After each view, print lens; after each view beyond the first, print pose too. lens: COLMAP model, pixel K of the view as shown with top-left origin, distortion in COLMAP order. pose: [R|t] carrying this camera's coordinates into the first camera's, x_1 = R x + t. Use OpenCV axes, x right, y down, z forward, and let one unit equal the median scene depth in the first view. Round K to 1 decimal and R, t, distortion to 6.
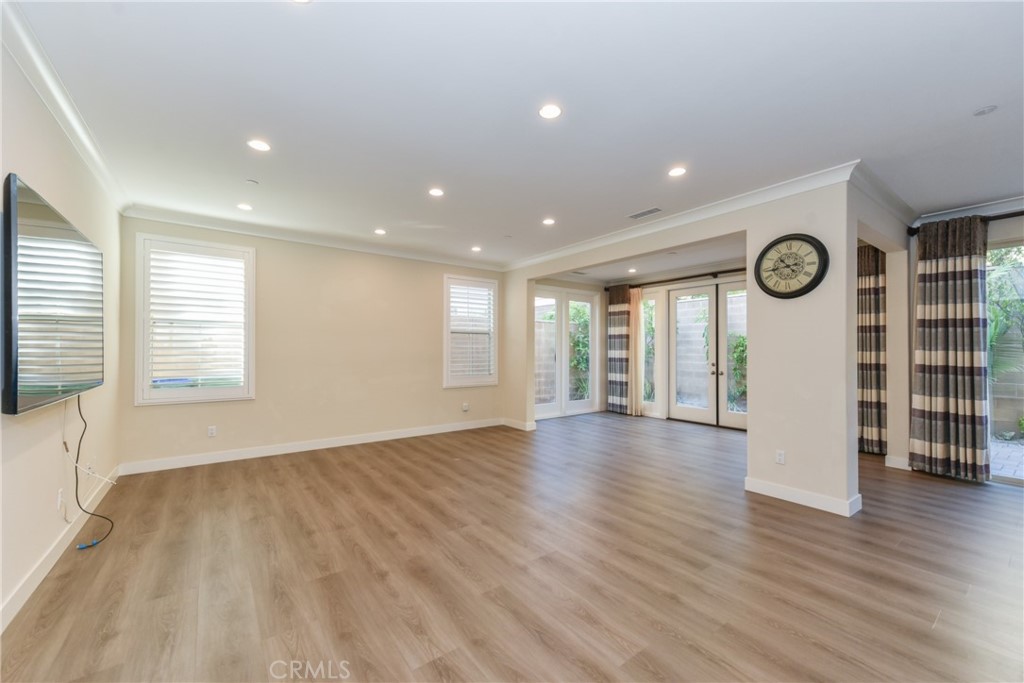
lens RADIAL K [[408.5, 0, 517.3], [0, 408.5, 346.8], [0, 0, 1]] dist [0.012932, -0.000088]
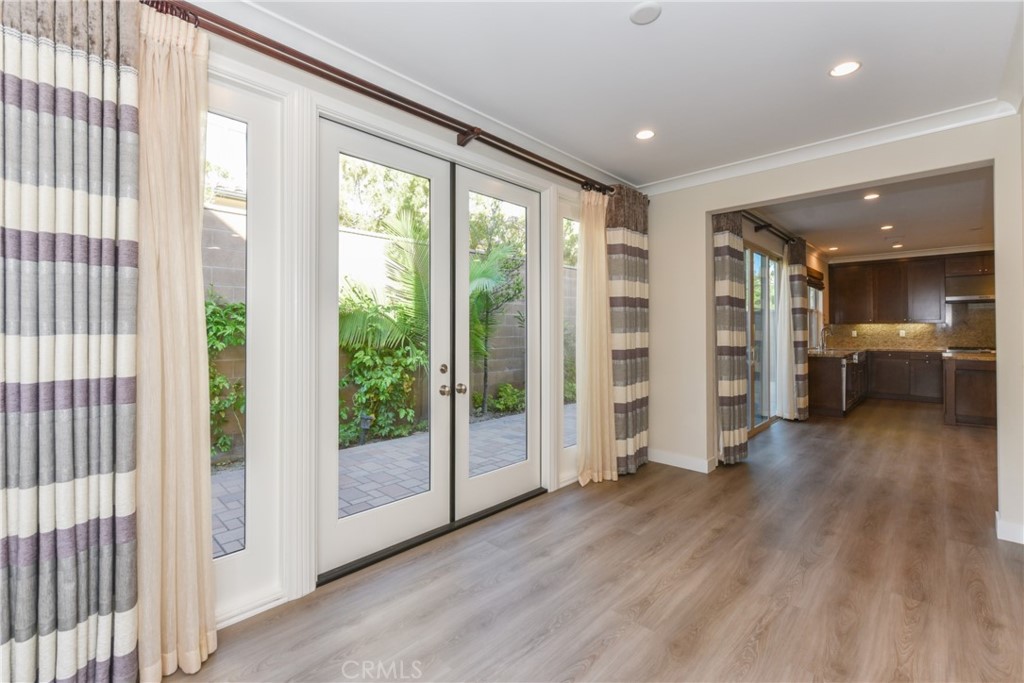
lens RADIAL K [[447.6, 0, 499.4], [0, 447.6, 329.0], [0, 0, 1]] dist [0.012865, -0.000119]
pose [[-0.155970, 0.001699, 0.987760, 0.062925], [-0.007688, 0.999966, -0.002934, 0.008017], [-0.987732, -0.008052, -0.155952, 1.093344]]
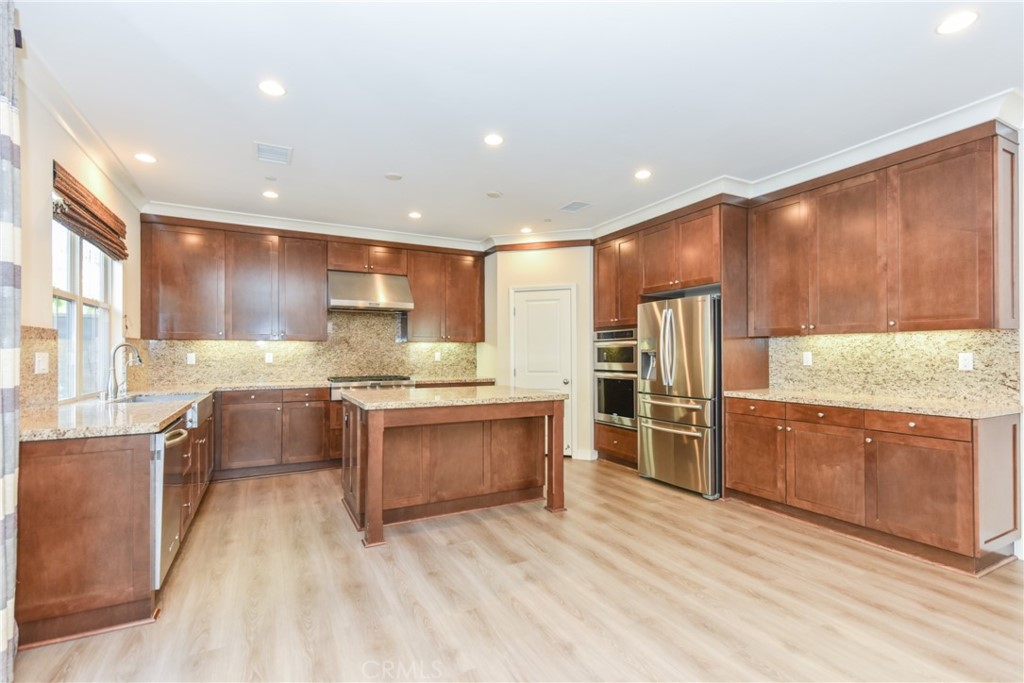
lens RADIAL K [[470.5, 0, 513.8], [0, 470.5, 351.3], [0, 0, 1]] dist [0.019196, -0.000125]
pose [[-0.988022, -0.000260, 0.154311, 0.638406], [-0.002436, 0.999900, -0.013914, 0.007624], [-0.154292, -0.014123, -0.987924, 0.467255]]
